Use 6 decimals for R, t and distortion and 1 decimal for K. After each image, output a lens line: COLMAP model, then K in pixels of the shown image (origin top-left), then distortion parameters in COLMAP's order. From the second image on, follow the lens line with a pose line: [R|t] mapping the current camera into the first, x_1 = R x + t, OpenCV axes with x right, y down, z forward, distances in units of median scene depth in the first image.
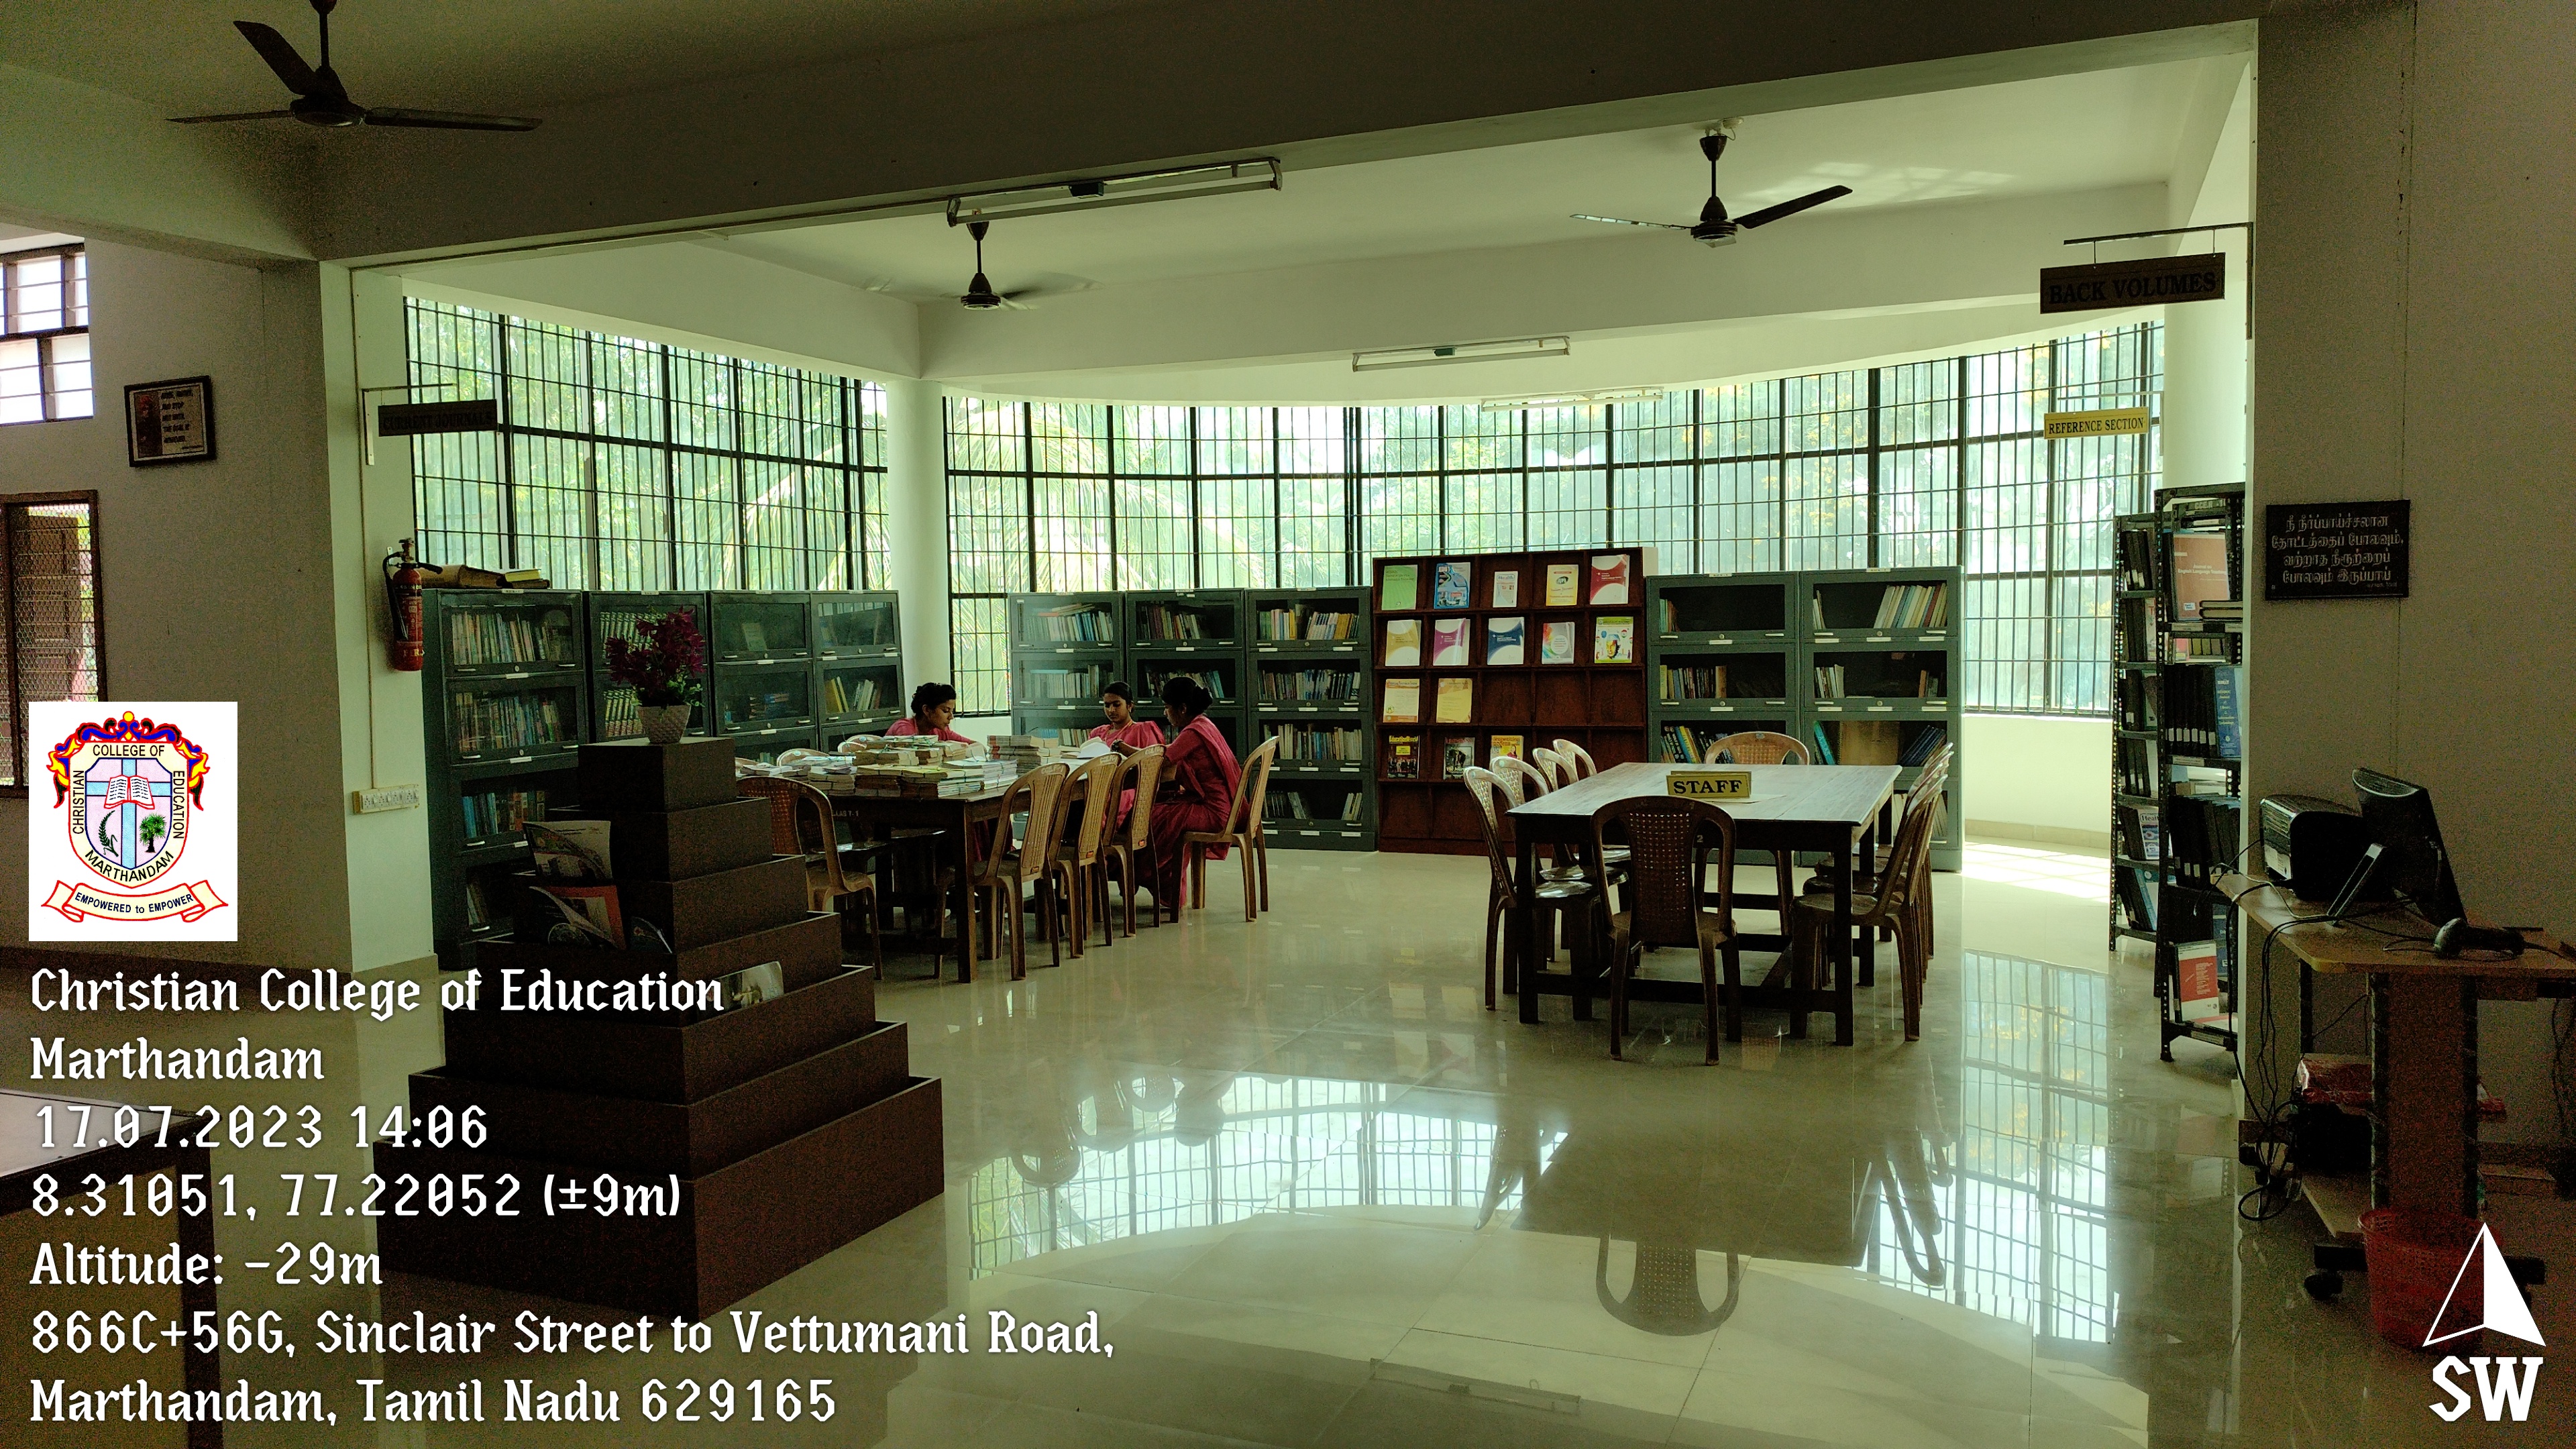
lens RADIAL K [[1864.9, 0, 1285.3], [0, 1864.9, 732.6], [0, 0, 1]] dist [0.027242, -0.006419]
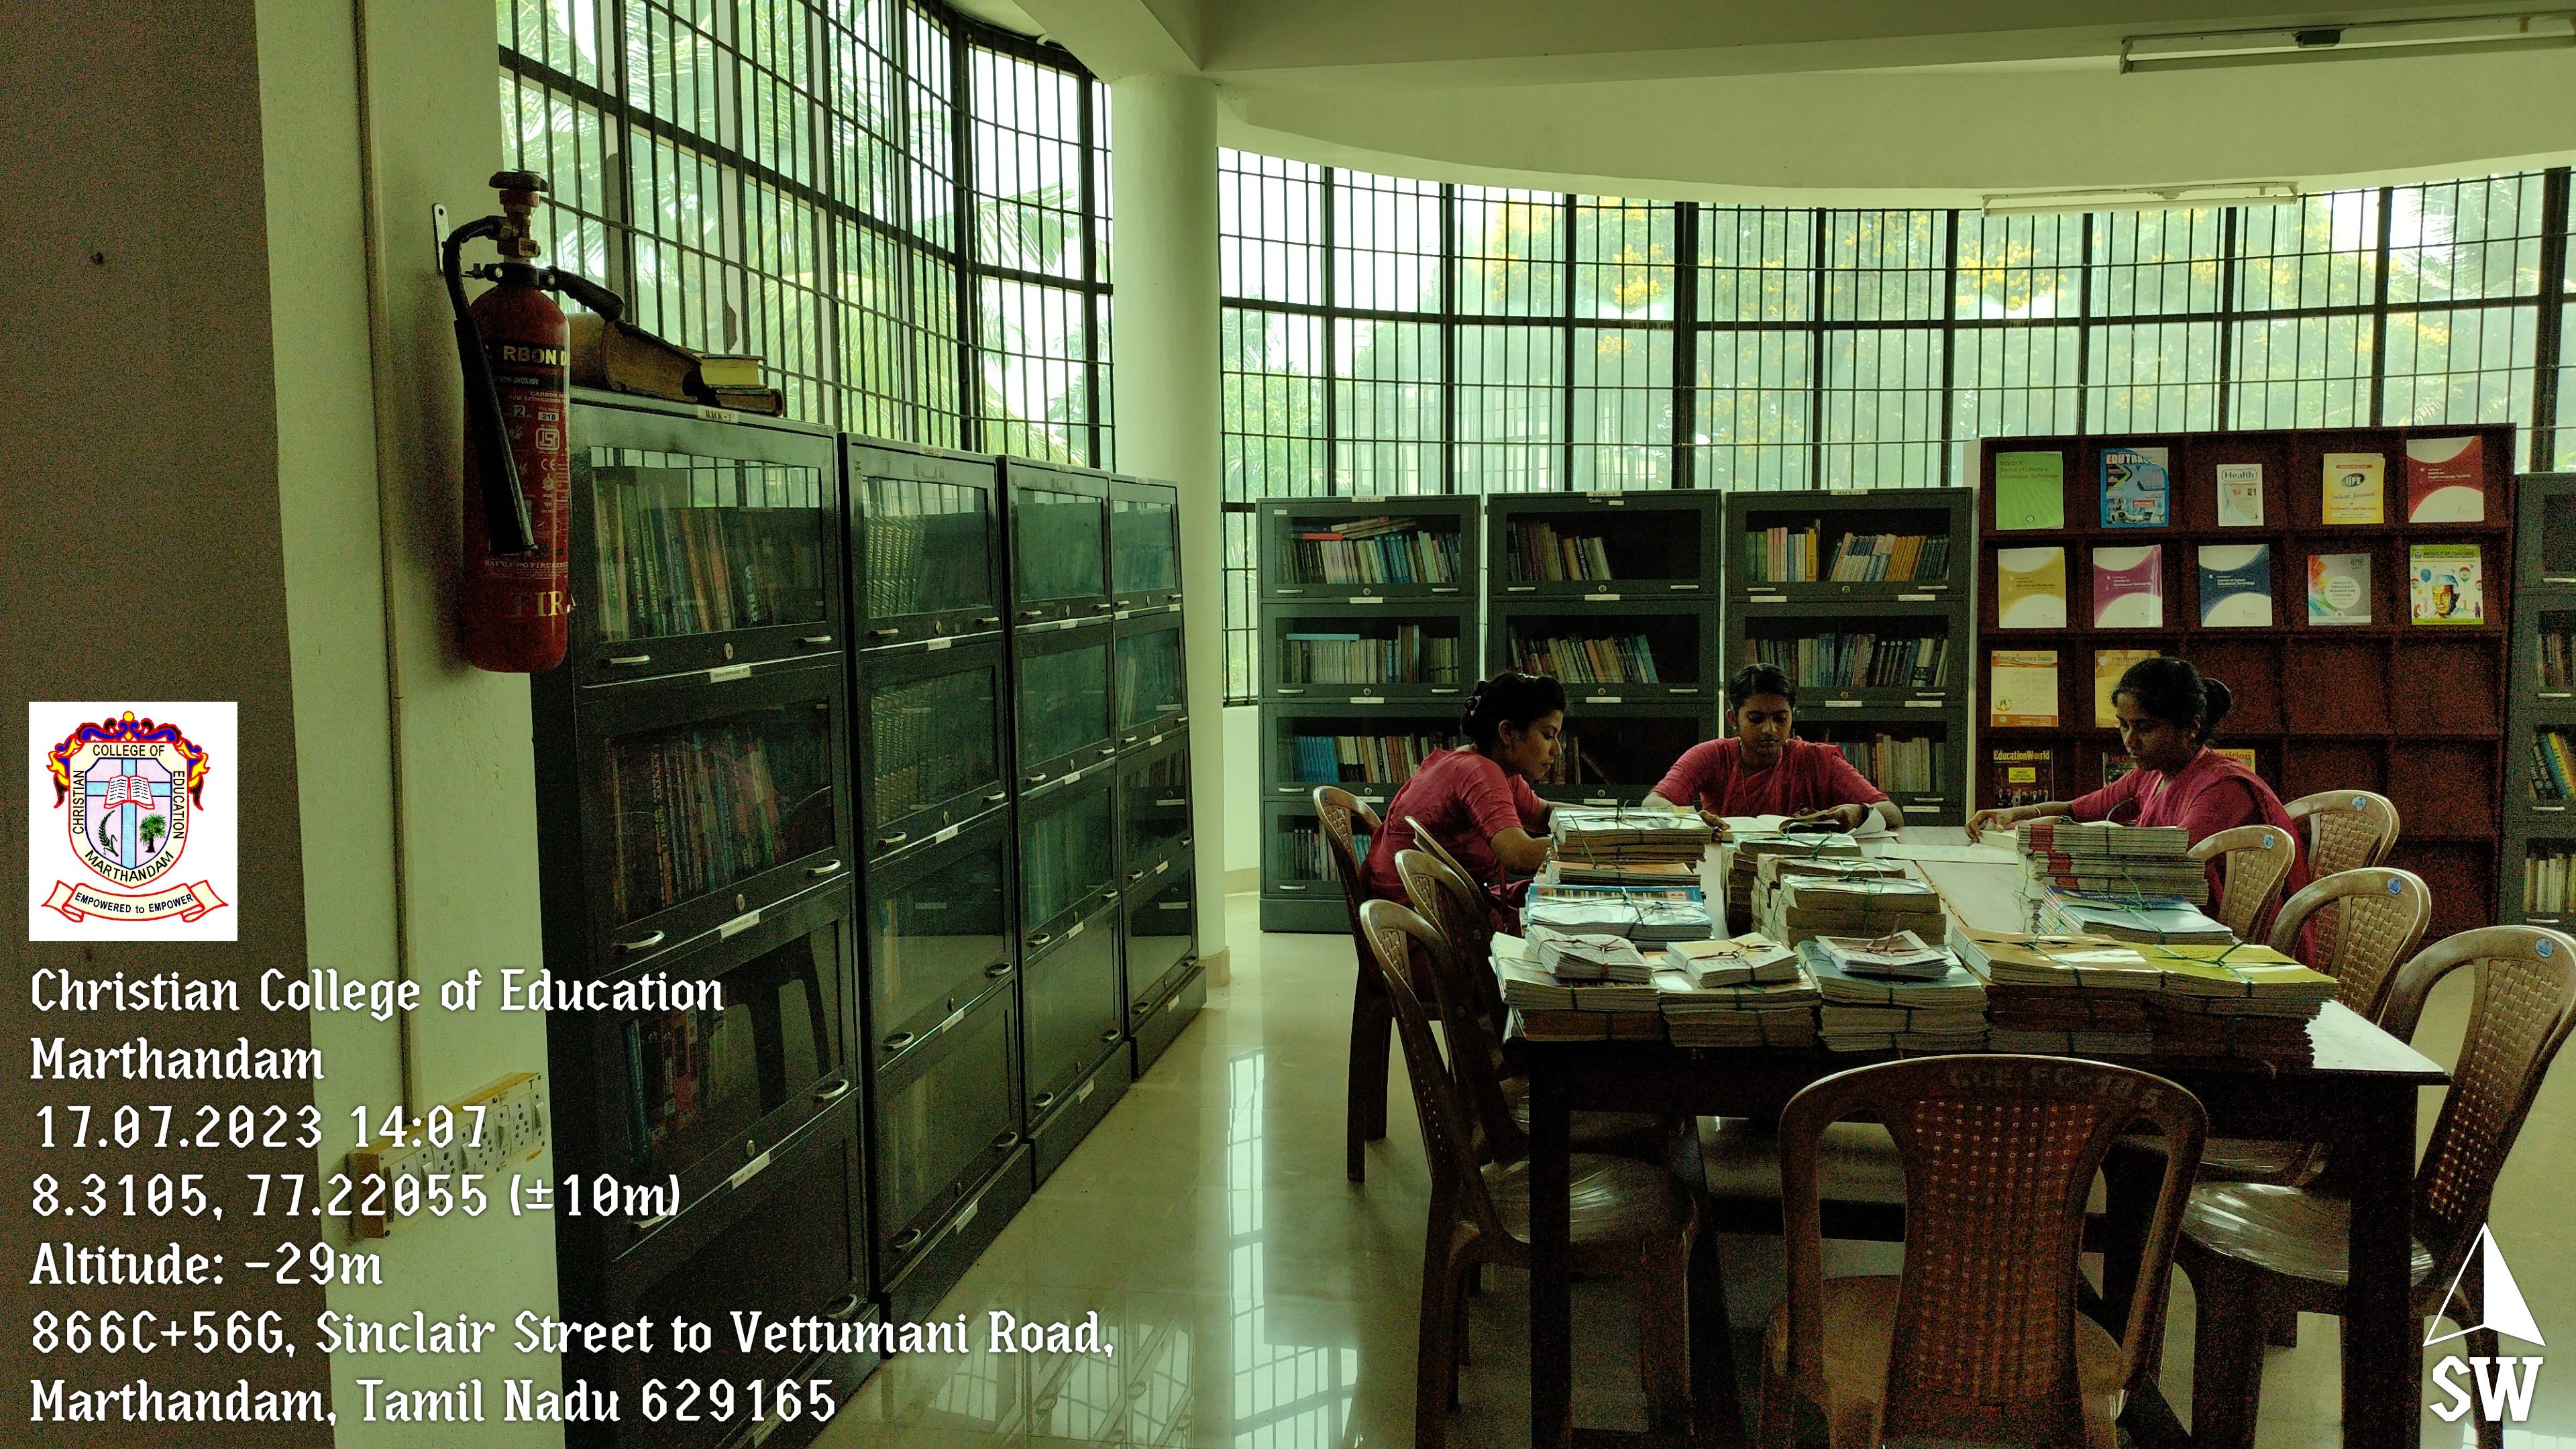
lens RADIAL K [[1864.9, 0, 1292.4], [0, 1864.9, 705.6], [0, 0, 1]] dist [0.027242, -0.006419]
pose [[0.975403, -0.007219, 0.220313, -0.290245], [0.003989, 0.999878, 0.015101, -0.021909], [-0.220395, -0.013851, 0.975312, 0.494692]]
